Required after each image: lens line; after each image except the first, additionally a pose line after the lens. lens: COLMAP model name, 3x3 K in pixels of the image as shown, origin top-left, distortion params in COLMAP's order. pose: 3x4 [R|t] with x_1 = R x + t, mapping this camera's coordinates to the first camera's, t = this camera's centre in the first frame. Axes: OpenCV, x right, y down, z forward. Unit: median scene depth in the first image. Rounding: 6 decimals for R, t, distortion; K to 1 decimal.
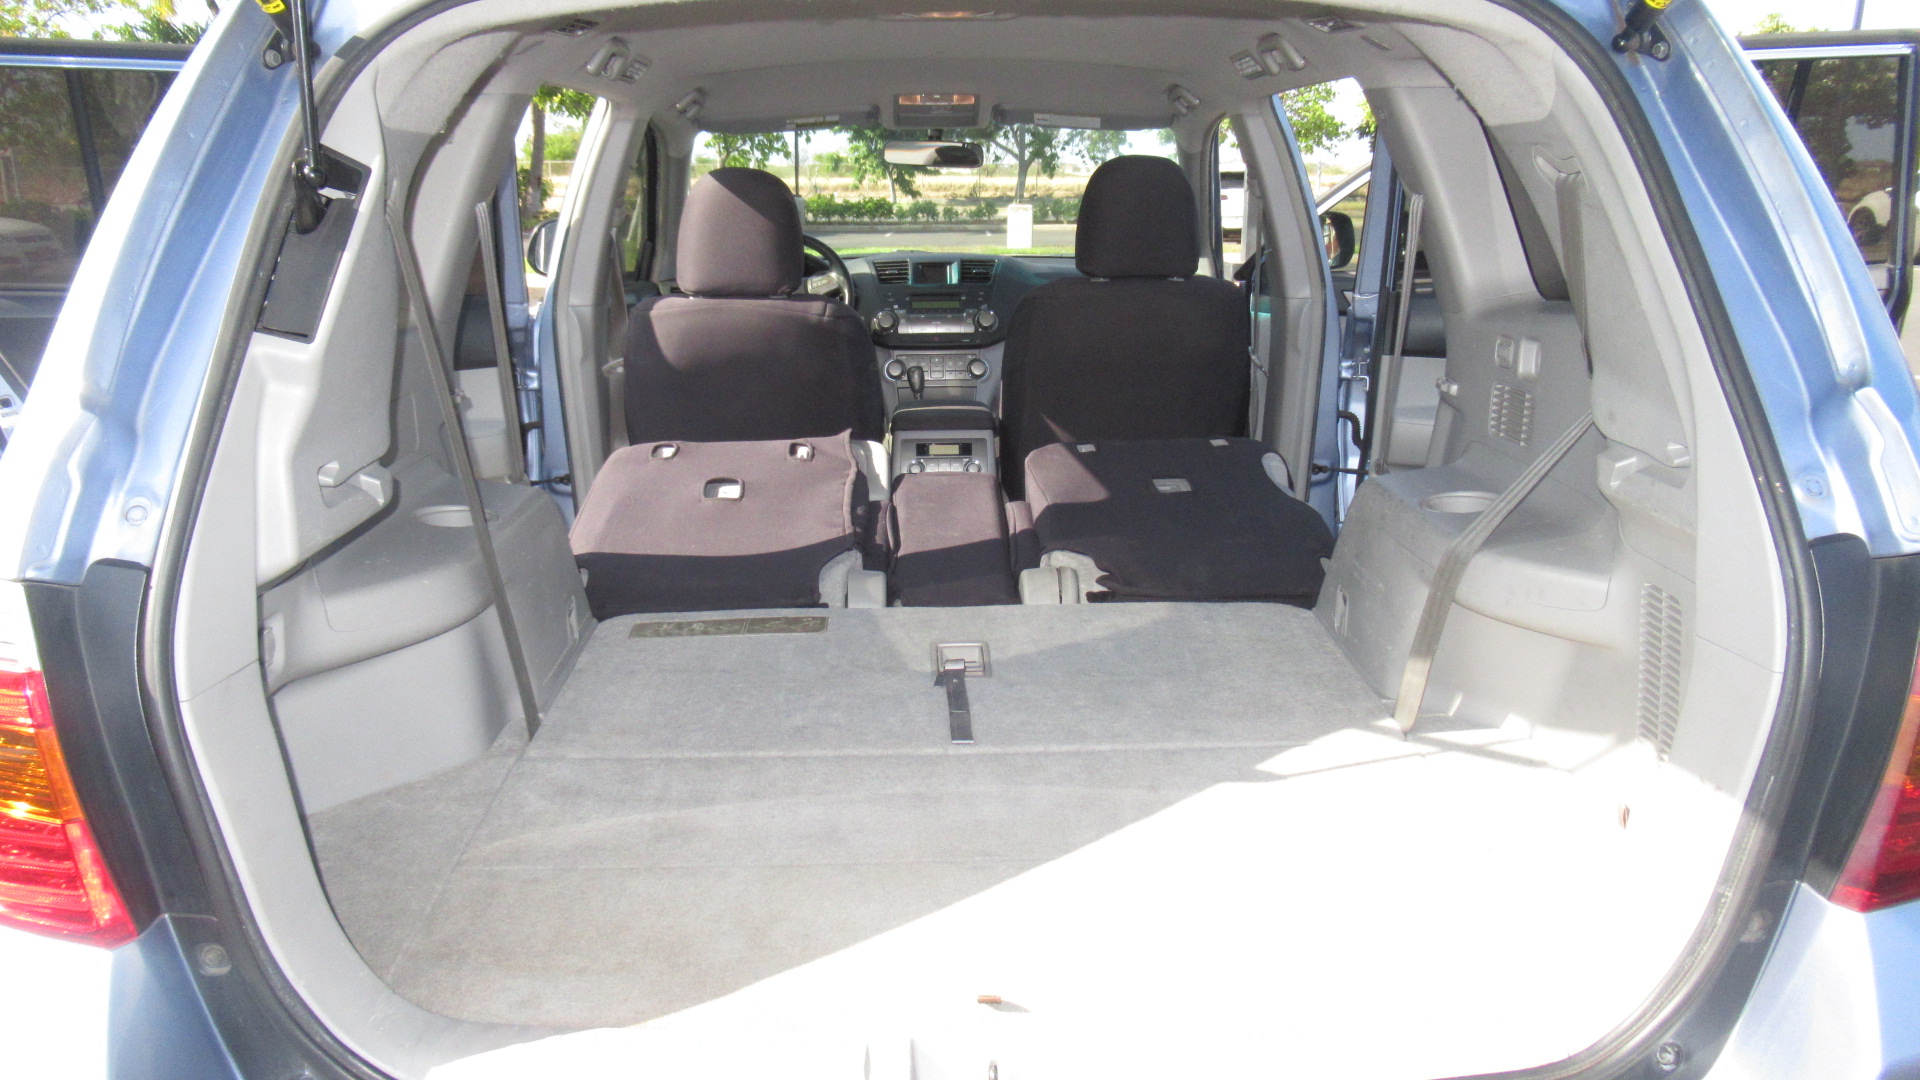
lens RADIAL K [[1413.7, 0, 956.0], [0, 1413.7, 543.6], [0, 0, 1]] dist [-0.012525, 0.002663]
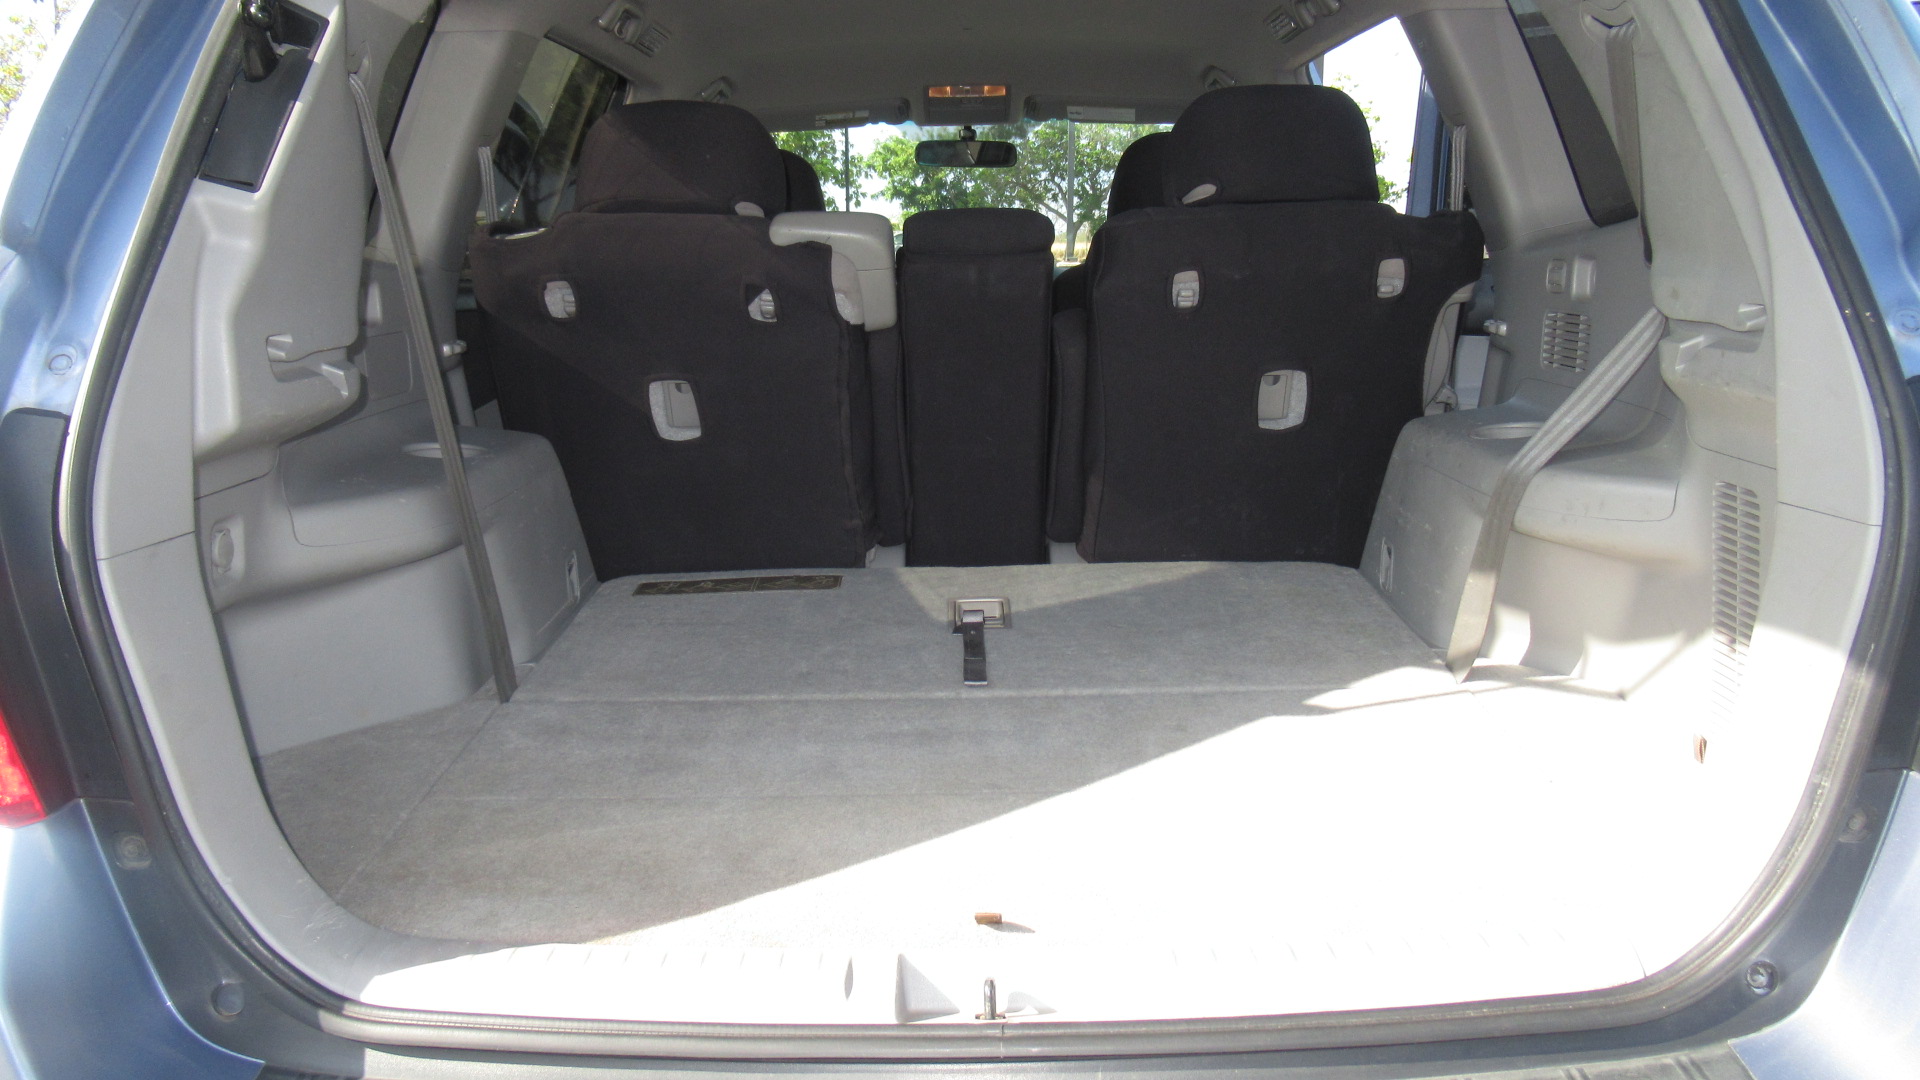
lens RADIAL K [[1413.7, 0, 957.1], [0, 1413.7, 546.1], [0, 0, 1]] dist [-0.012525, 0.002663]
pose [[0.999313, -0.004768, -0.036762, 0.035568], [0.003077, 0.998940, -0.045923, 0.120900], [0.036942, 0.045778, 0.998268, 0.084999]]
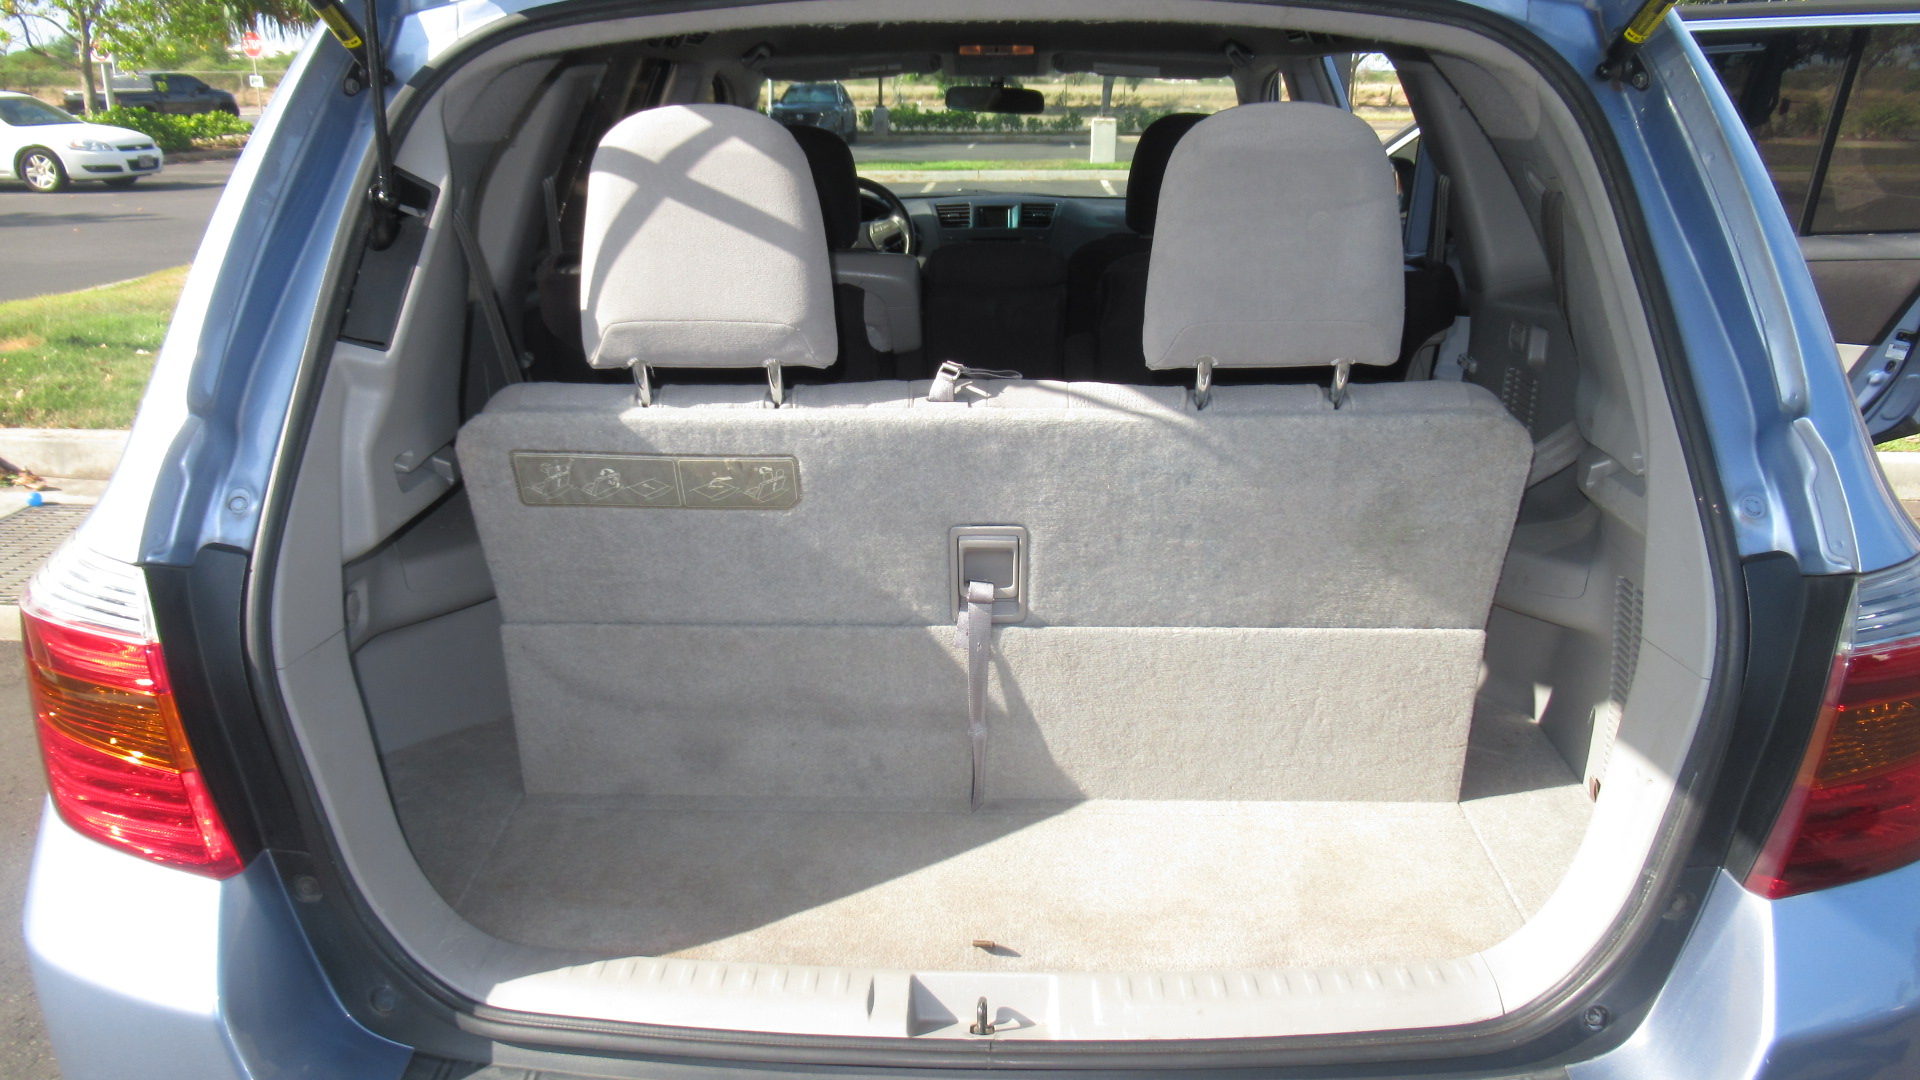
lens RADIAL K [[1413.7, 0, 958.9], [0, 1413.7, 541.4], [0, 0, 1]] dist [-0.012525, 0.002663]
pose [[0.998366, 0.020970, -0.053154, 0.053564], [-0.017714, 0.997980, 0.061006, -0.059564], [0.054326, -0.059965, 0.996721, -0.092564]]
